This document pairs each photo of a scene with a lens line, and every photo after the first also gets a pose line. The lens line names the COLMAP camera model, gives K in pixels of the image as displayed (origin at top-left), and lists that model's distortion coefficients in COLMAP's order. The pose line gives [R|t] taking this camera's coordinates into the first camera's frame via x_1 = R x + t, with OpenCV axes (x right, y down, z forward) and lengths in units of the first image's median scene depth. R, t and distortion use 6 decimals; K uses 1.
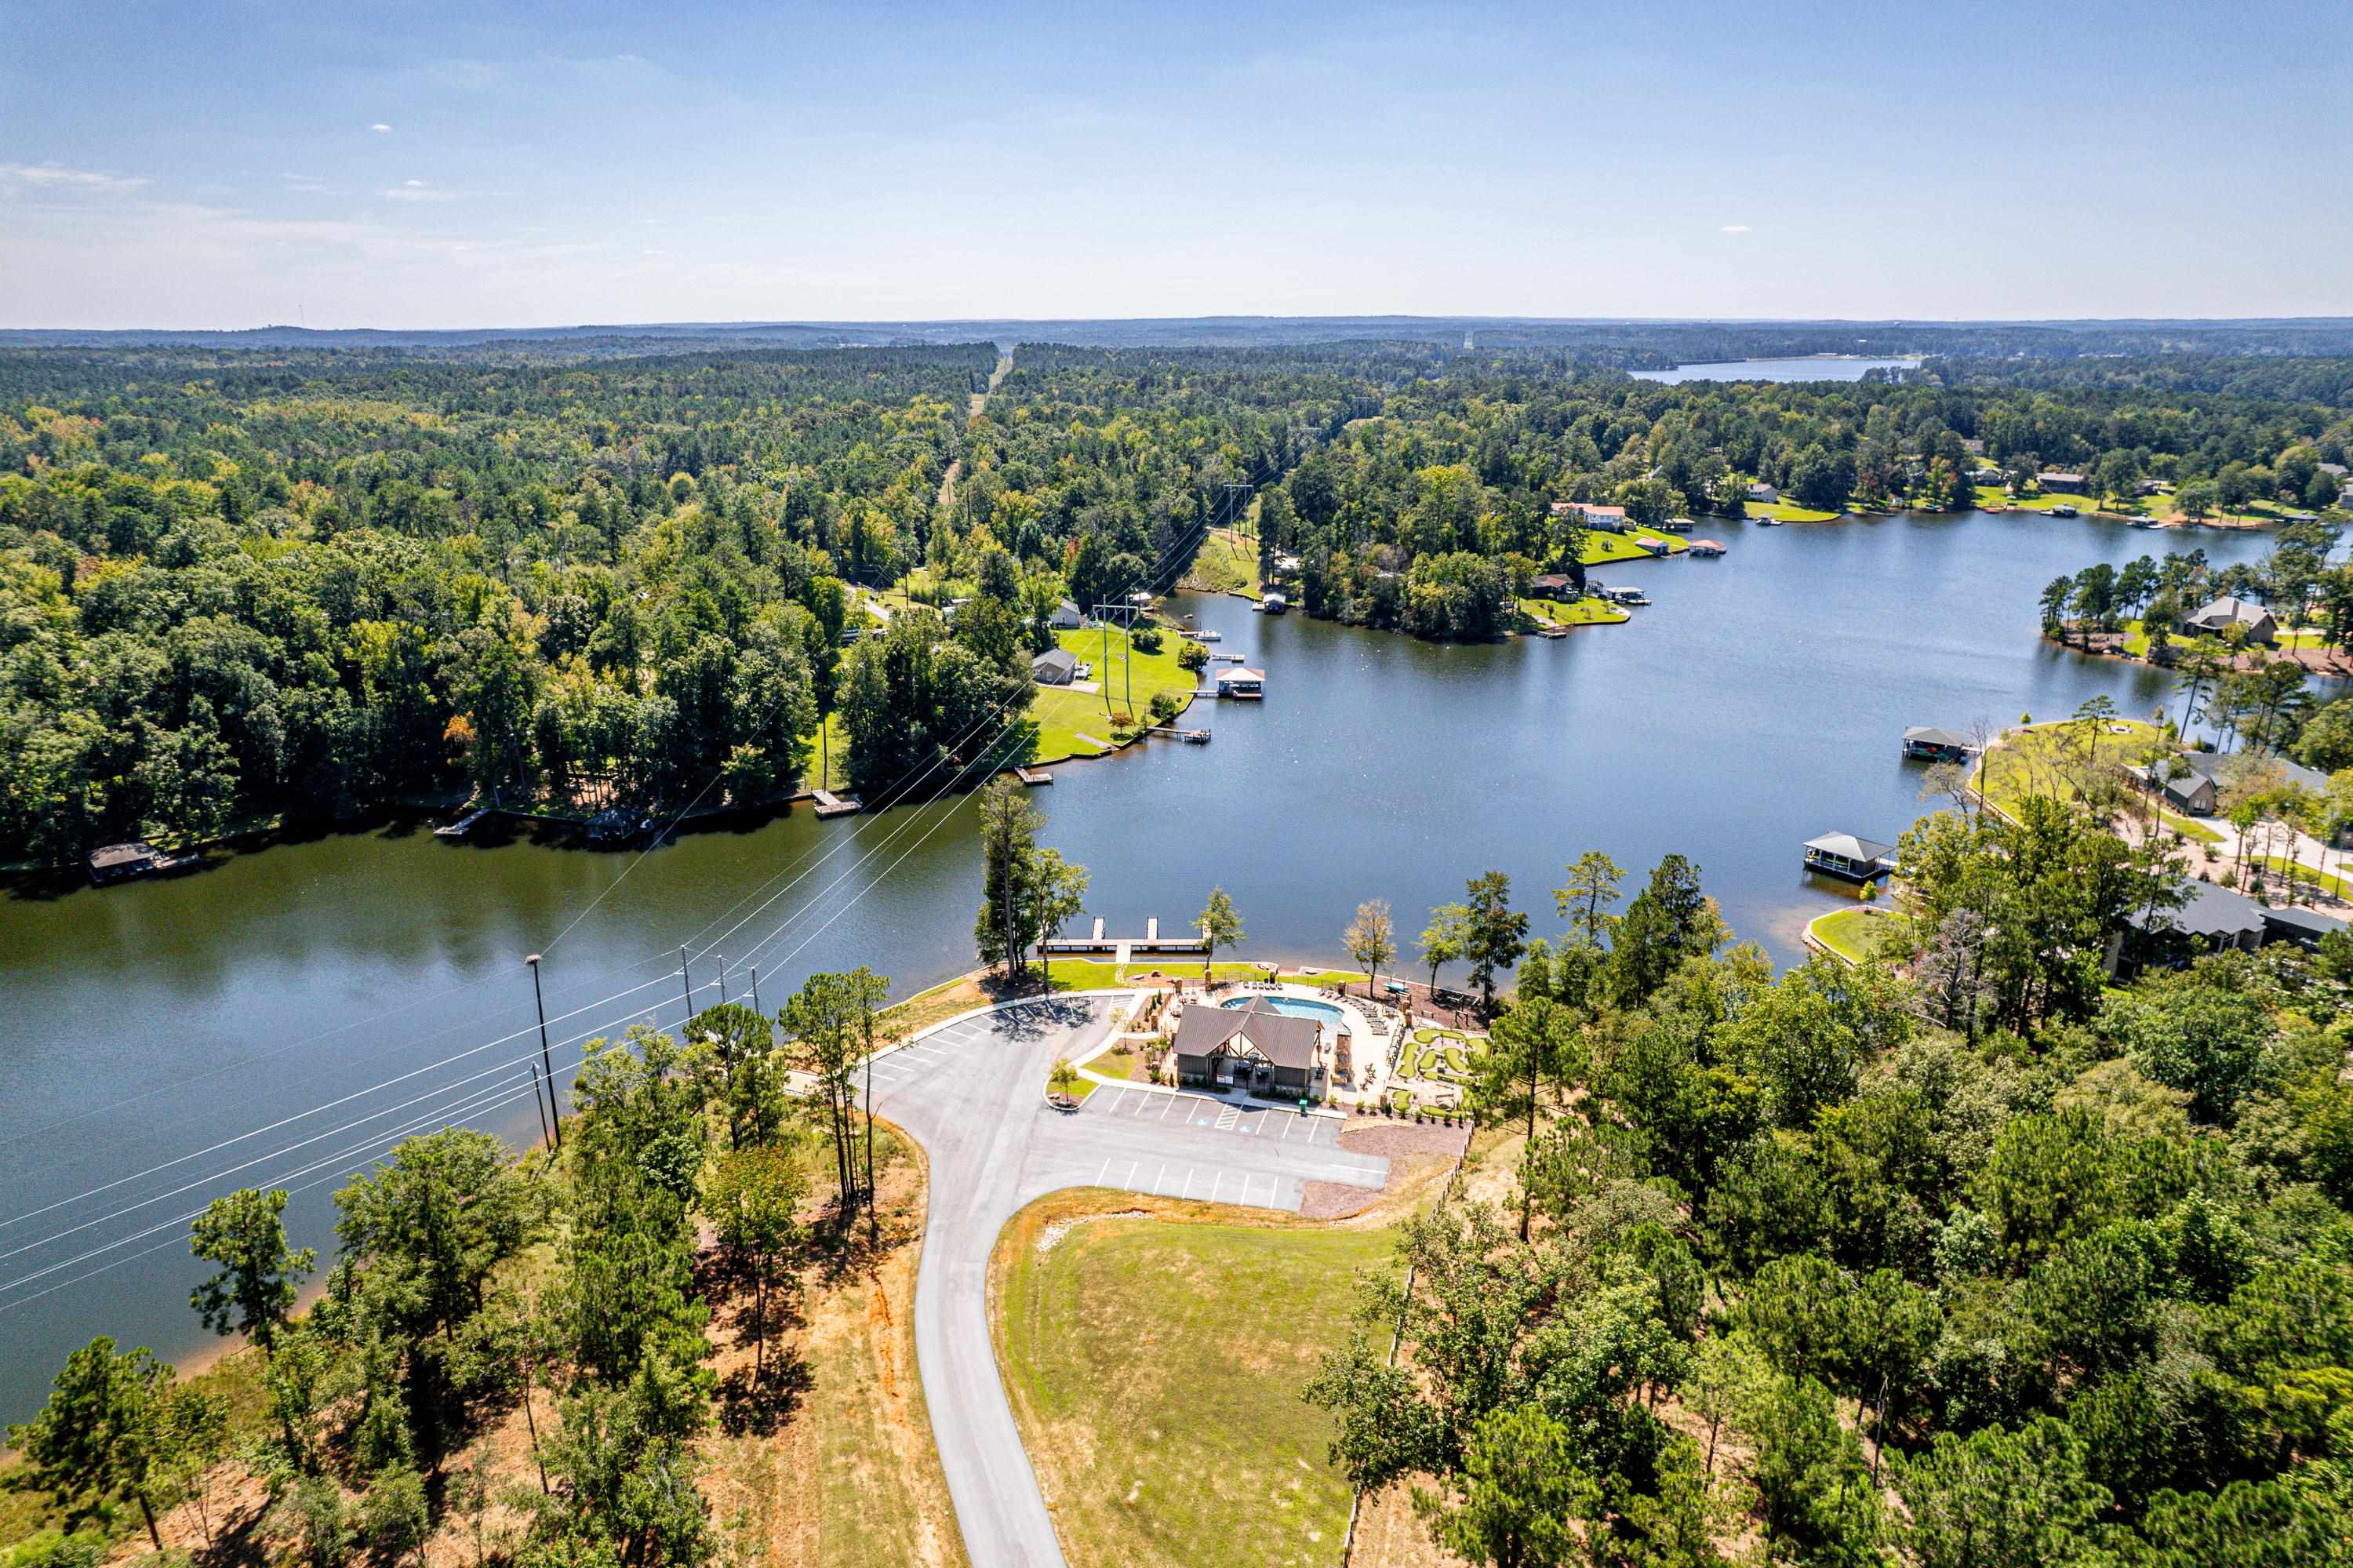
lens RADIAL K [[1510.6, 0, 1171.9], [0, 1510.6, 845.6], [0, 0, 1]] dist [-0.053748, -0.001202]
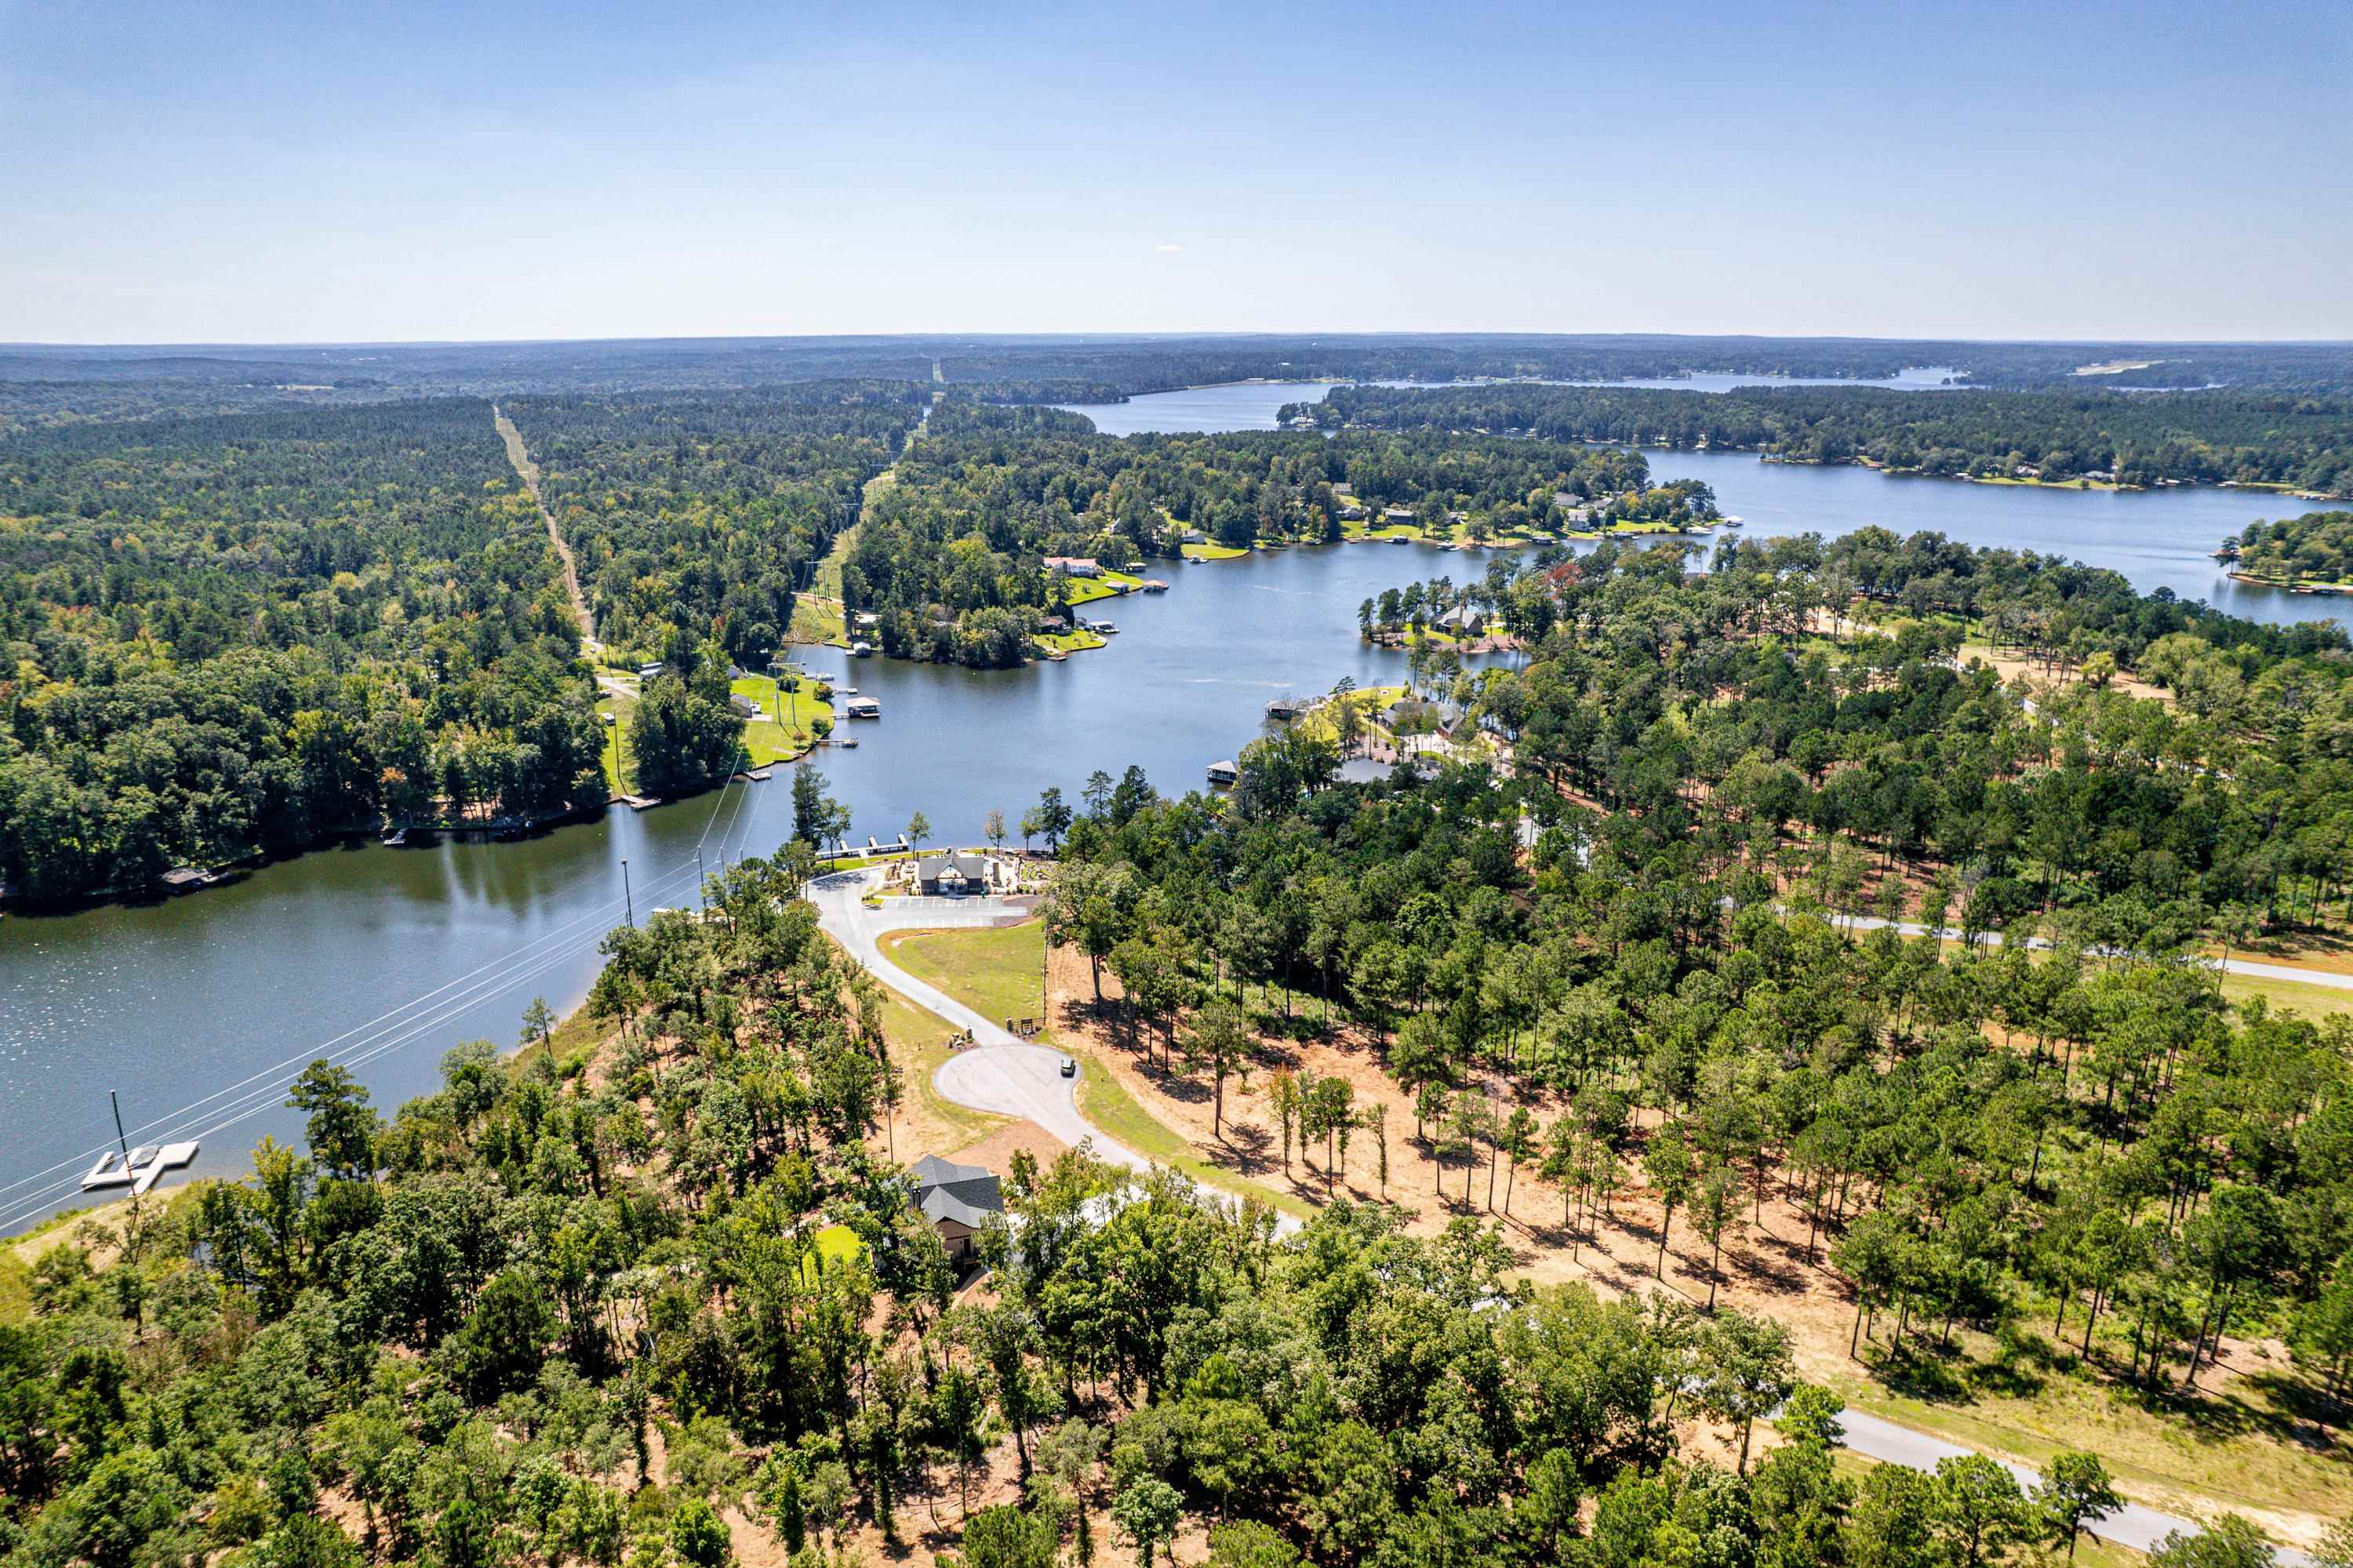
lens RADIAL K [[1510.6, 0, 1171.9], [0, 1510.6, 845.6], [0, 0, 1]] dist [-0.053748, -0.001202]
pose [[0.943659, -0.106178, 0.313424, -0.115992], [0.108820, 0.994020, 0.009108, 0.038610], [-0.312517, 0.025512, 0.949570, -0.407967]]
